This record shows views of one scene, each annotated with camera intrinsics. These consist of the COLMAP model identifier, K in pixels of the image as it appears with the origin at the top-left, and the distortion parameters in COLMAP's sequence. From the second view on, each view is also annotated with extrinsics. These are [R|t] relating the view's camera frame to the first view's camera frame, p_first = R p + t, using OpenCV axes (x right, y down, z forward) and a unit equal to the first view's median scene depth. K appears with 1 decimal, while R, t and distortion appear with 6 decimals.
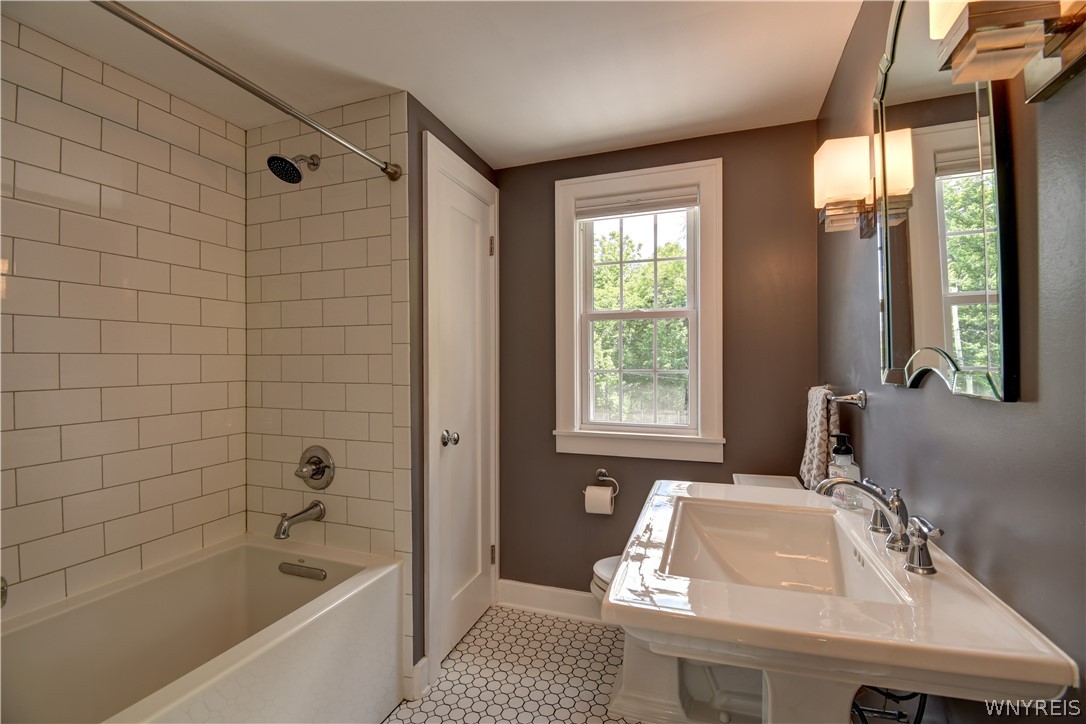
lens RADIAL K [[479.0, 0, 543.0], [0, 479.0, 362.0], [0, 0, 1]] dist [0.035071, -0.030065]
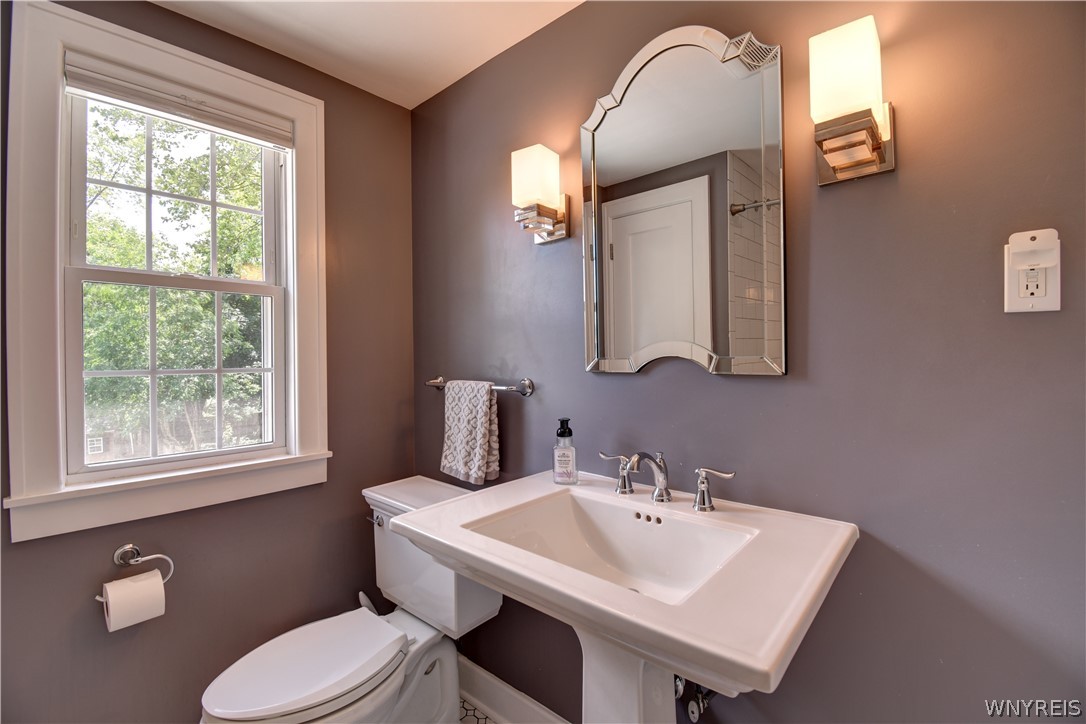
lens RADIAL K [[479.0, 0, 543.0], [0, 479.0, 362.0], [0, 0, 1]] dist [0.035071, -0.030065]
pose [[0.390412, -0.005115, 0.920626, -0.223445], [0.011808, 0.999930, 0.000548, 0.012774], [-0.920564, 0.010657, 0.390446, 0.349845]]
